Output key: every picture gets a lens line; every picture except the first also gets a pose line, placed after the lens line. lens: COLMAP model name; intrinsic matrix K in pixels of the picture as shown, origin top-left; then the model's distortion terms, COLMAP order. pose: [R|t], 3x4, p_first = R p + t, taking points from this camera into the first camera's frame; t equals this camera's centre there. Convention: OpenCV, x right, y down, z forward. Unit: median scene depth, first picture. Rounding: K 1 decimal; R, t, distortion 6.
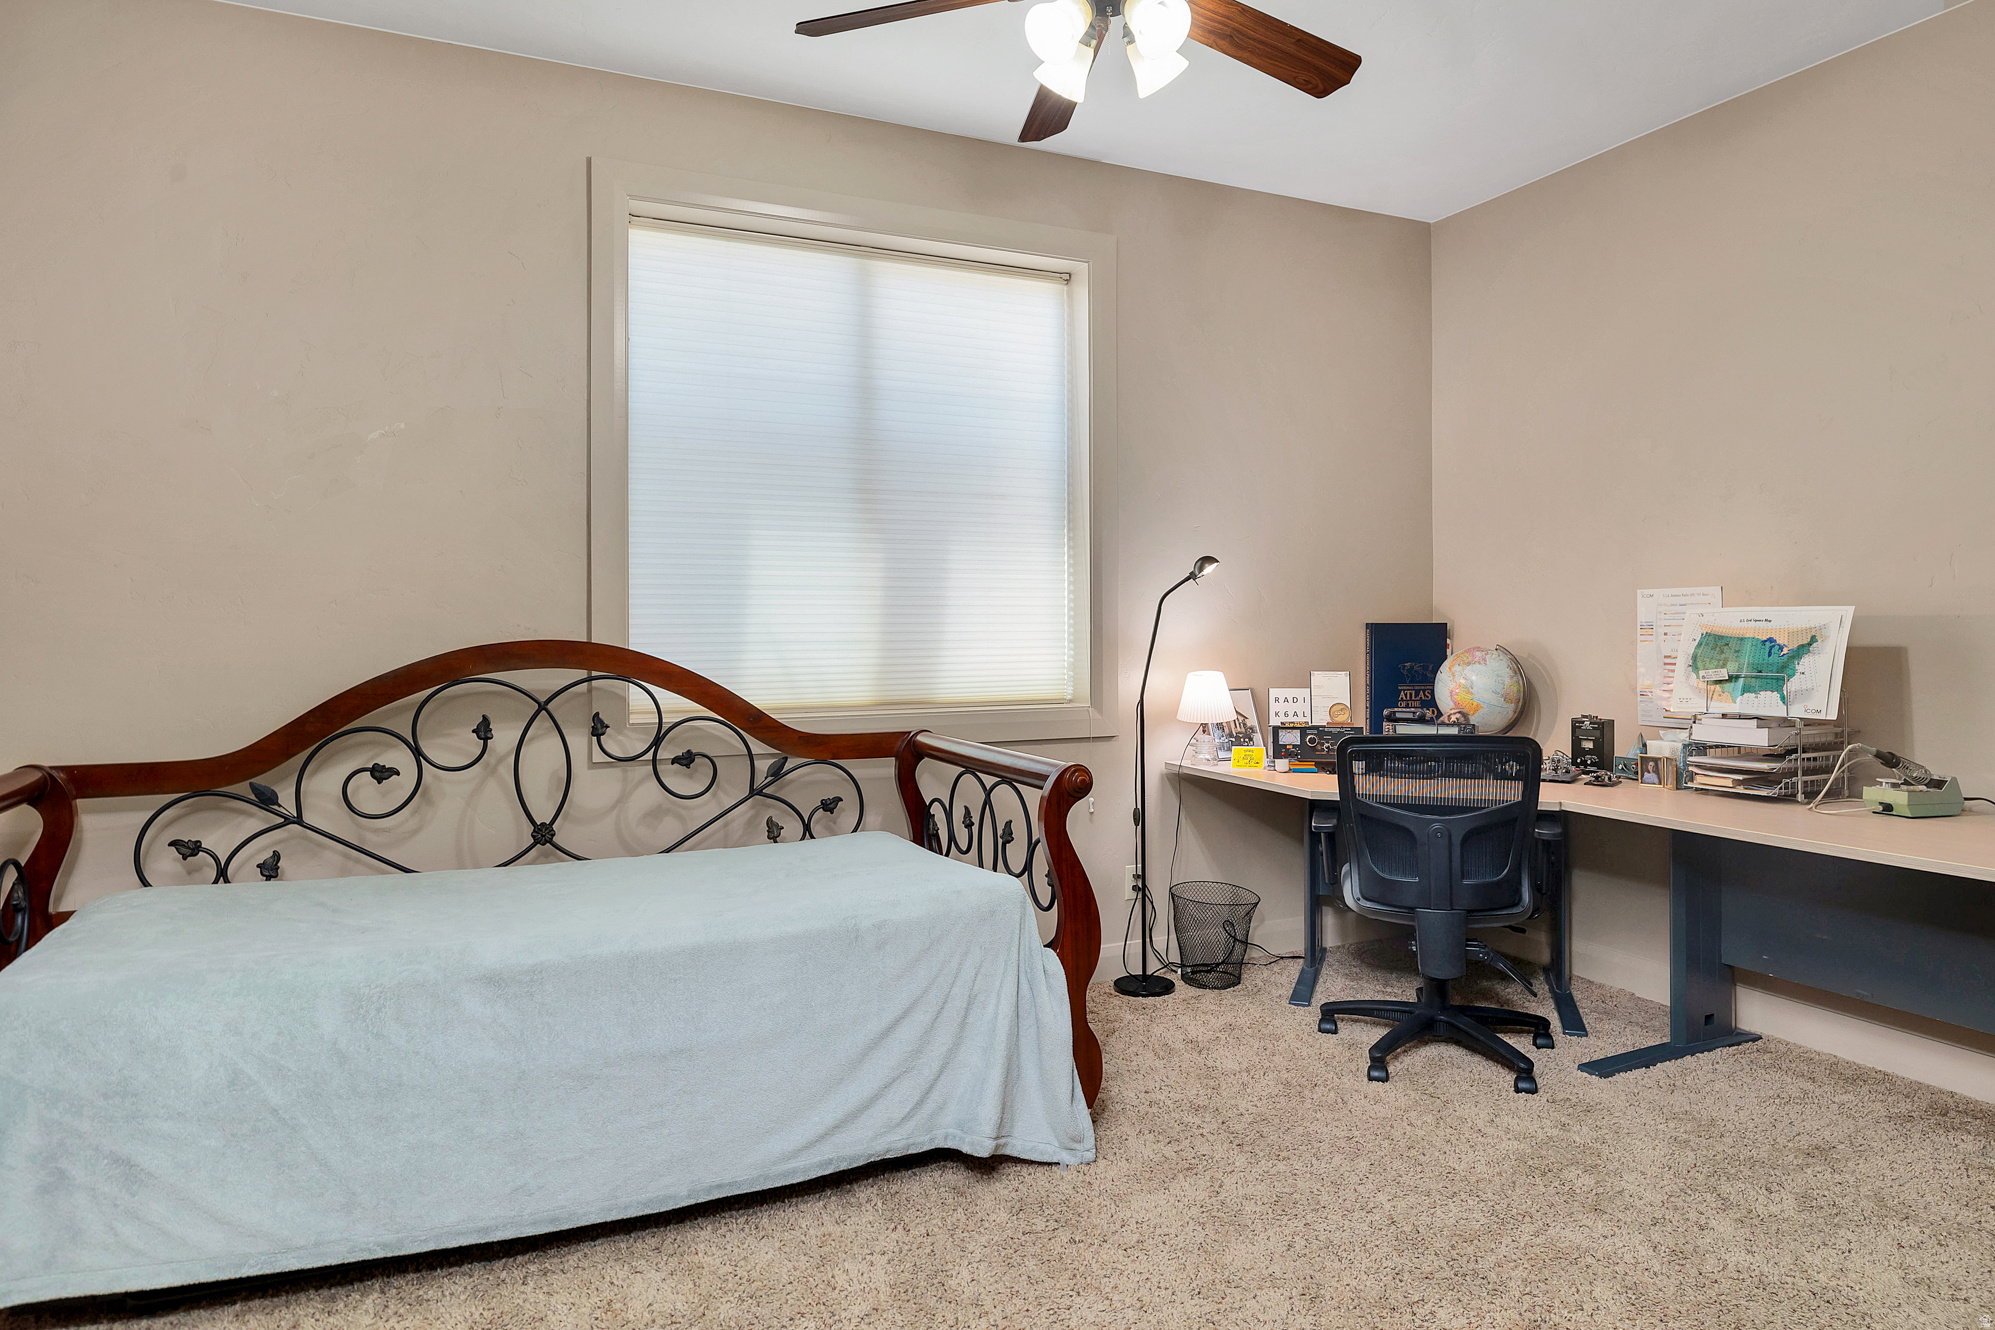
lens RADIAL K [[1220.2, 0, 1001.1], [0, 1220.2, 622.7], [0, 0, 1]] dist [0.000156, -0.002054]
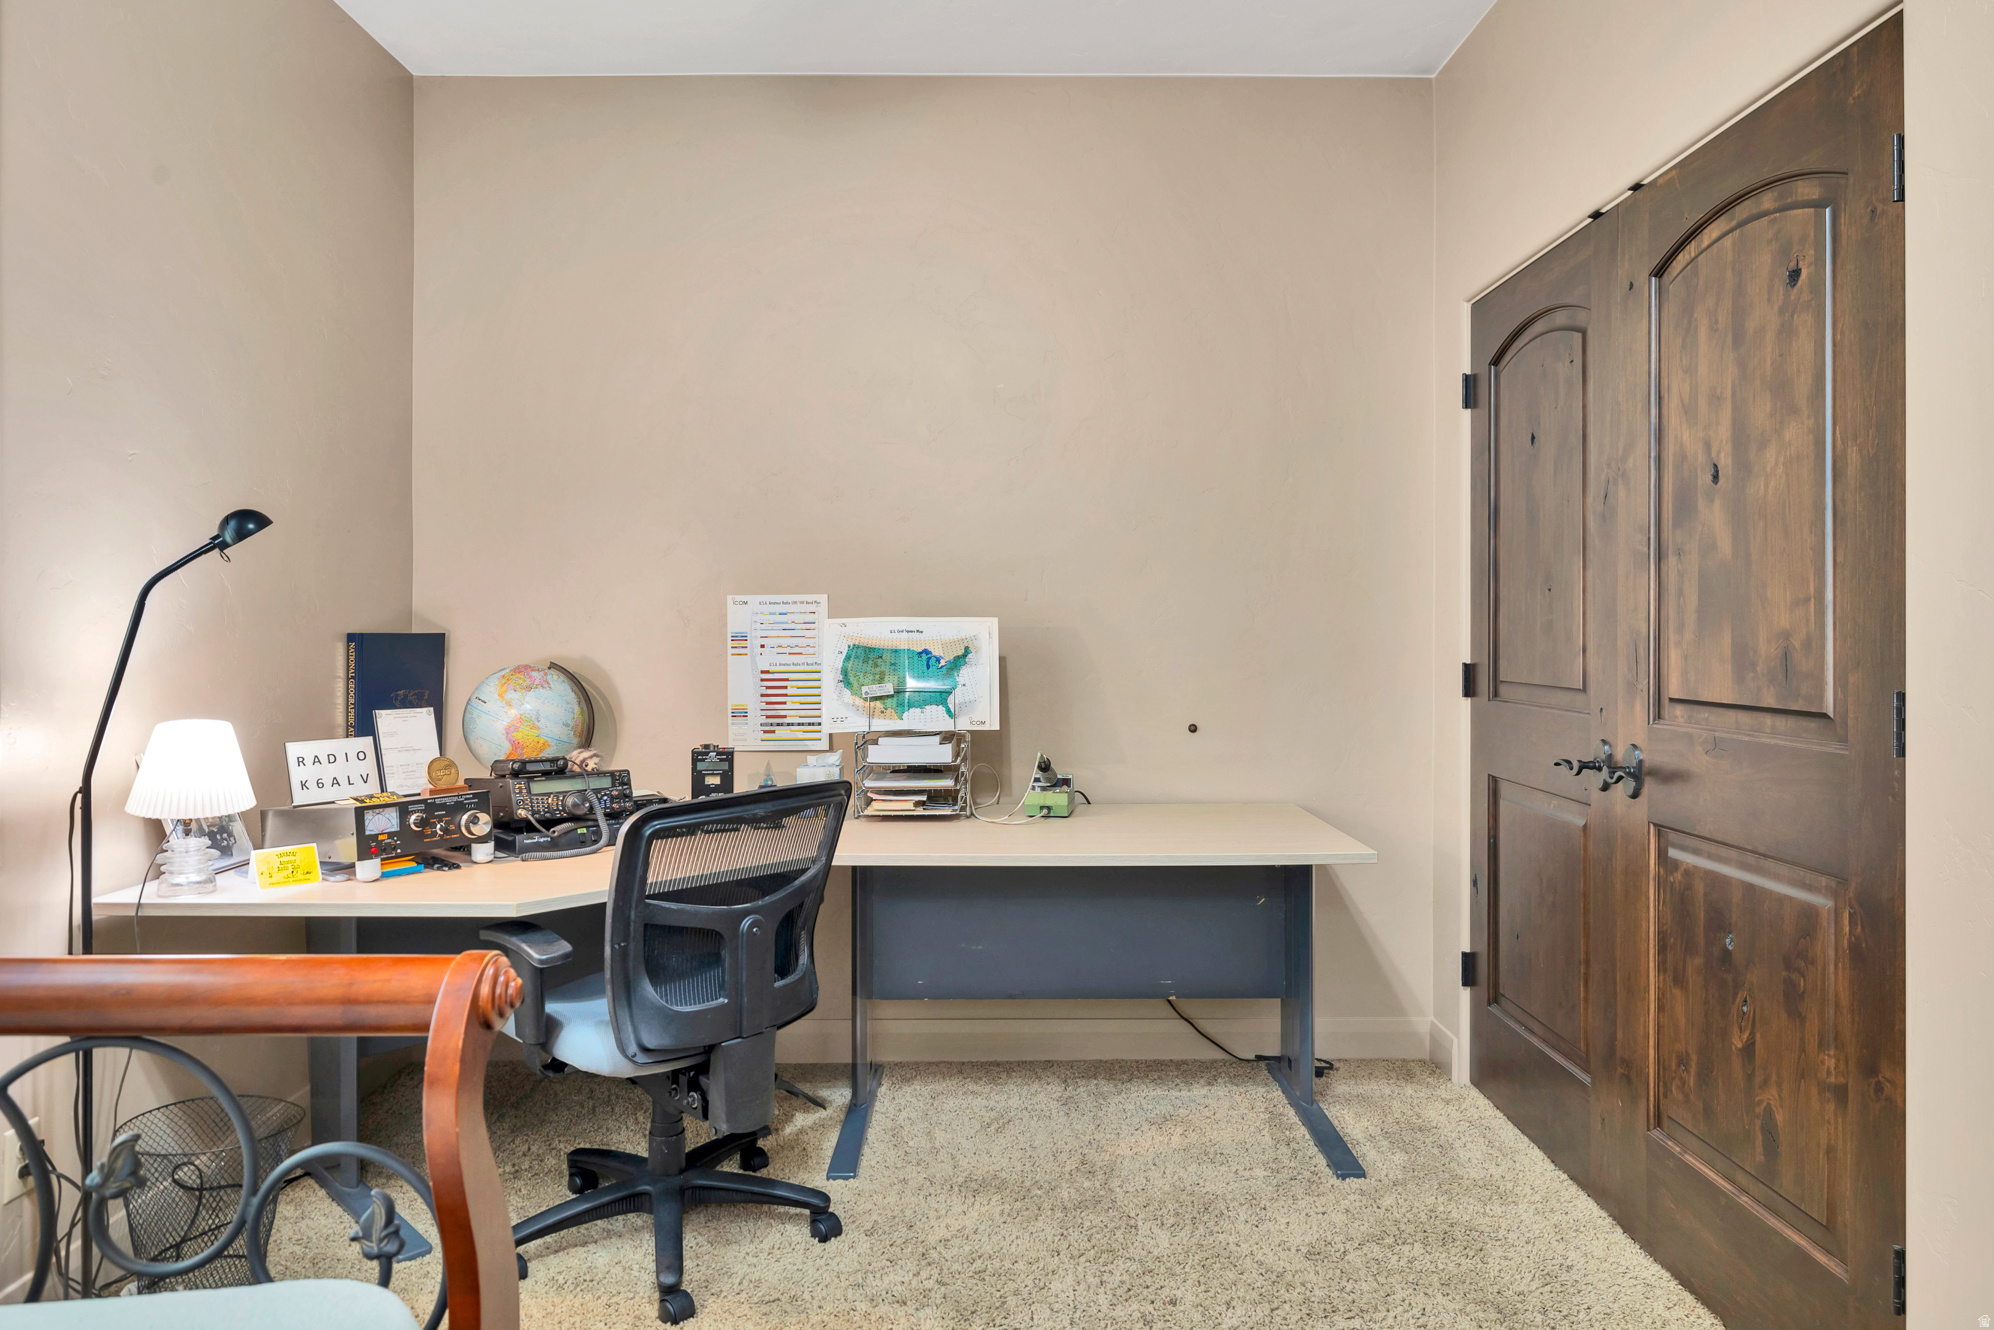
lens RADIAL K [[1219.6, 0, 1000.6], [0, 1219.6, 622.8], [0, 0, 1]] dist [0.000156, -0.002054]
pose [[0.403906, 0.009754, 0.914748, -0.220416], [-0.002576, 0.999951, -0.009525, 0.000238], [-0.914797, 0.001491, 0.403912, 0.537324]]
